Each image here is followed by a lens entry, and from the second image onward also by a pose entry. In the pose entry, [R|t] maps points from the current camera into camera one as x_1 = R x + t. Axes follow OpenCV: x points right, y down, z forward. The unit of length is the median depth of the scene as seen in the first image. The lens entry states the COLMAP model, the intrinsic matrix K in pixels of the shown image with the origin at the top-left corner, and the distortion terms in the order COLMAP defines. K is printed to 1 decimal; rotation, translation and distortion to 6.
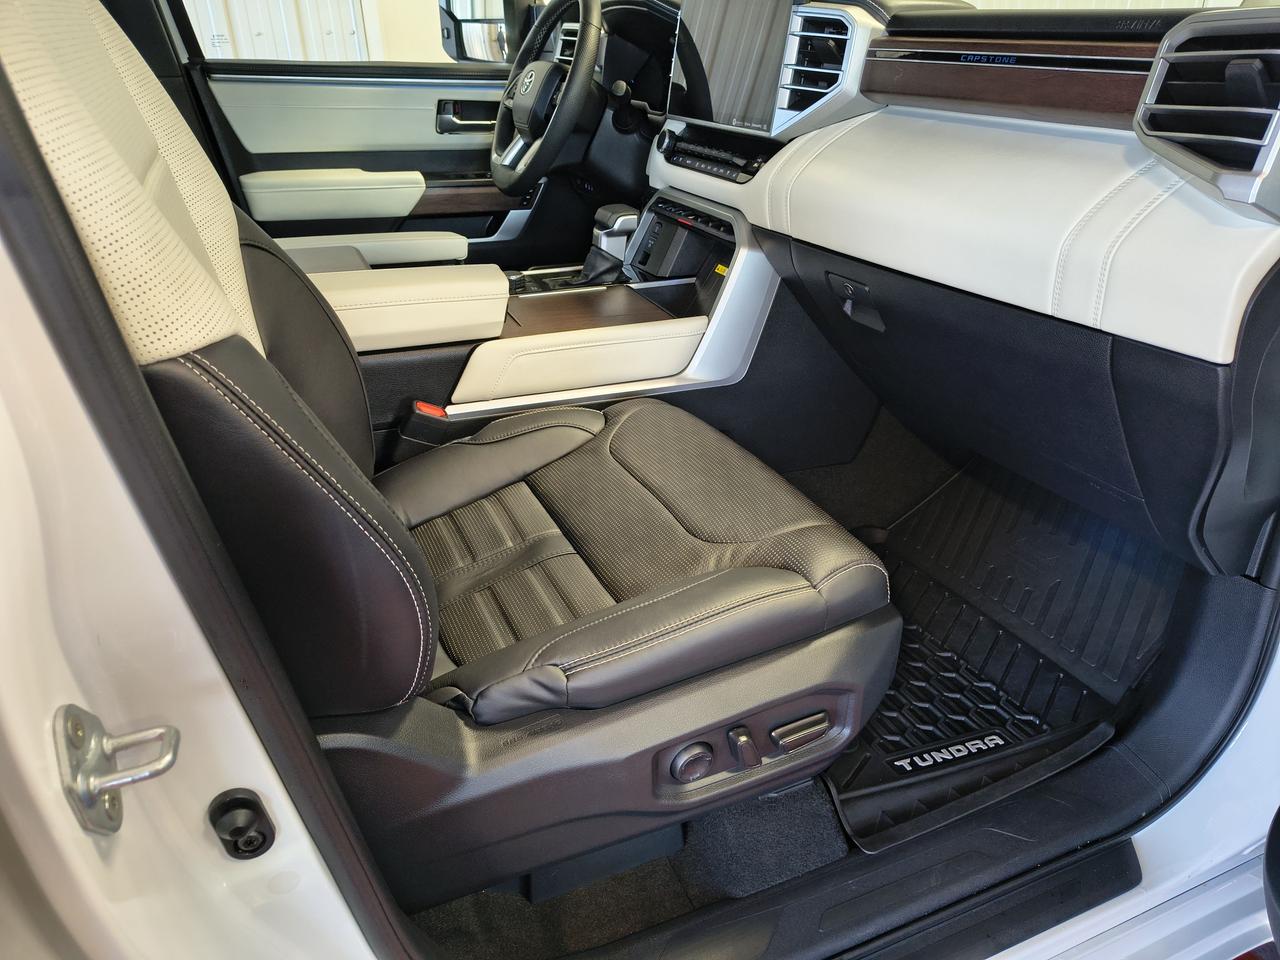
lens RADIAL K [[893.3, 0, 636.9], [0, 893.3, 476.1], [0, 0, 1]] dist [0.021411, -0.038243]
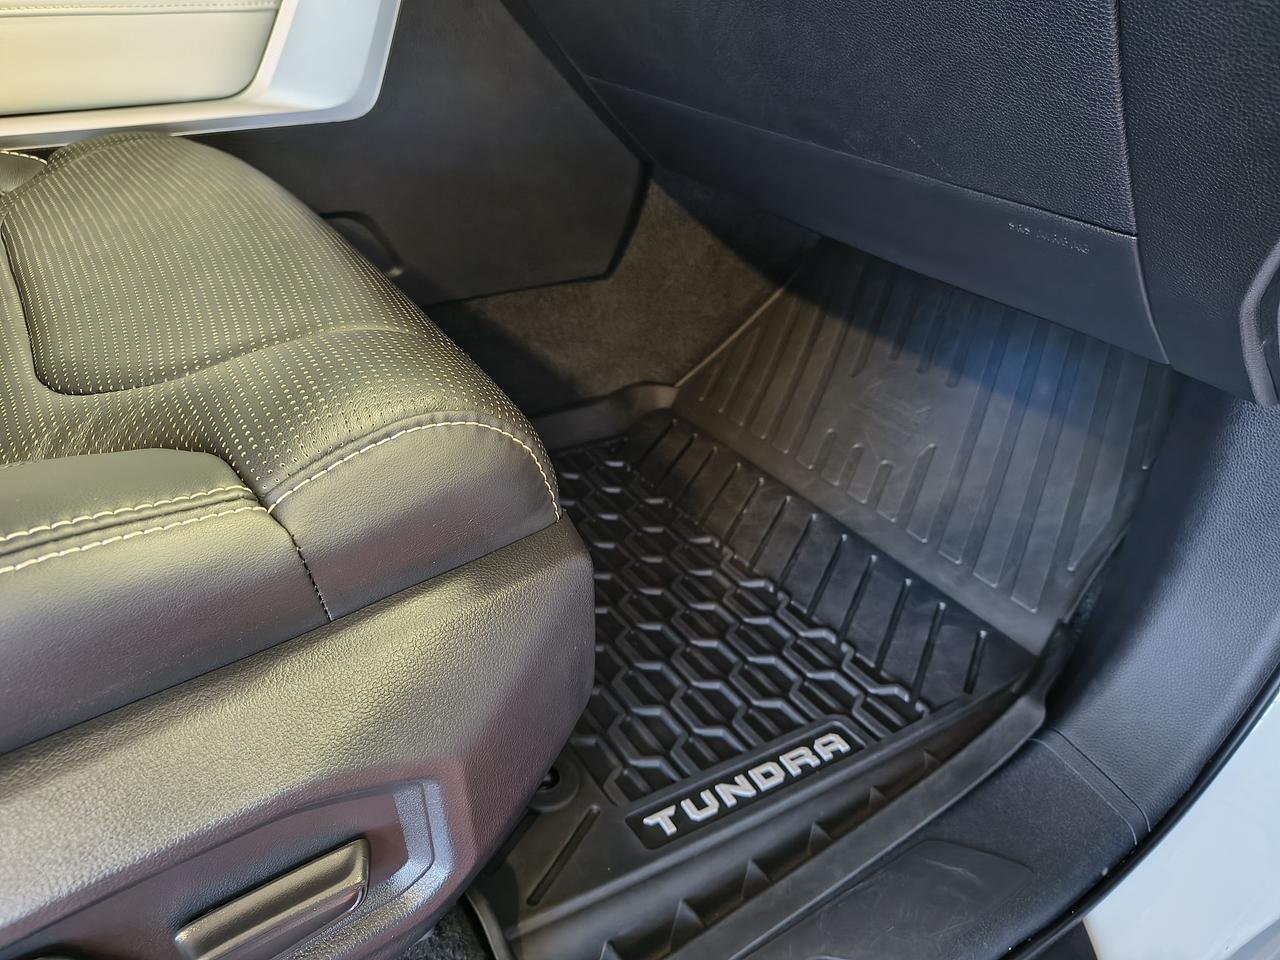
lens RADIAL K [[893.3, 0, 646.5], [0, 893.3, 479.7], [0, 0, 1]] dist [0.021411, -0.038243]
pose [[0.986728, -0.070807, 0.146132, 0.223342], [0.053276, 0.991273, 0.120581, 0.066229], [-0.153395, -0.111195, 0.981889, 0.511039]]
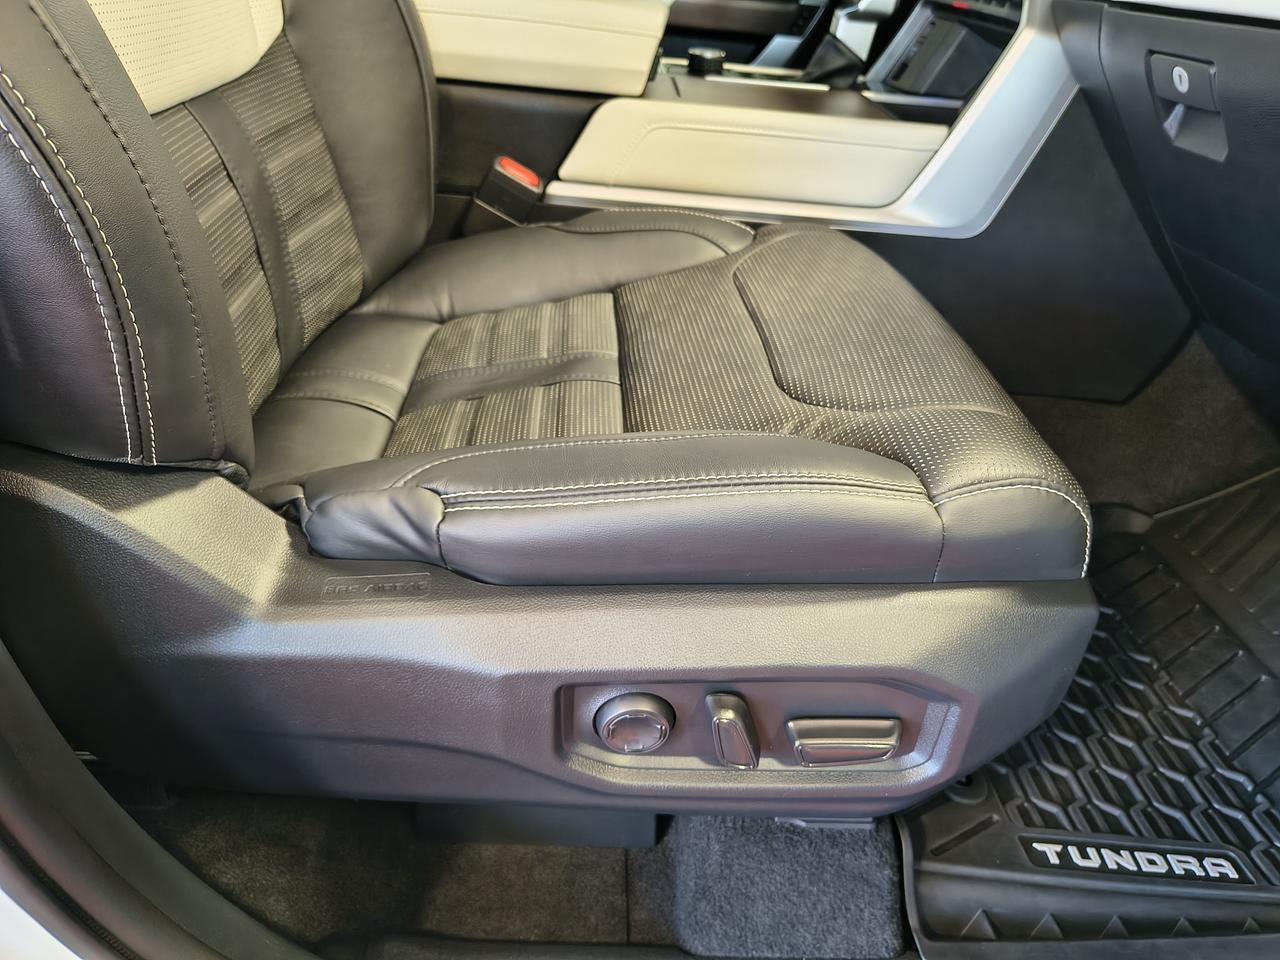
lens RADIAL K [[893.3, 0, 645.0], [0, 893.3, 479.9], [0, 0, 1]] dist [0.021411, -0.038243]
pose [[0.927149, 0.254677, -0.274834, 0.141802], [-0.236494, 0.966681, 0.097973, 0.078499], [0.290628, -0.025839, 0.956487, 0.329602]]
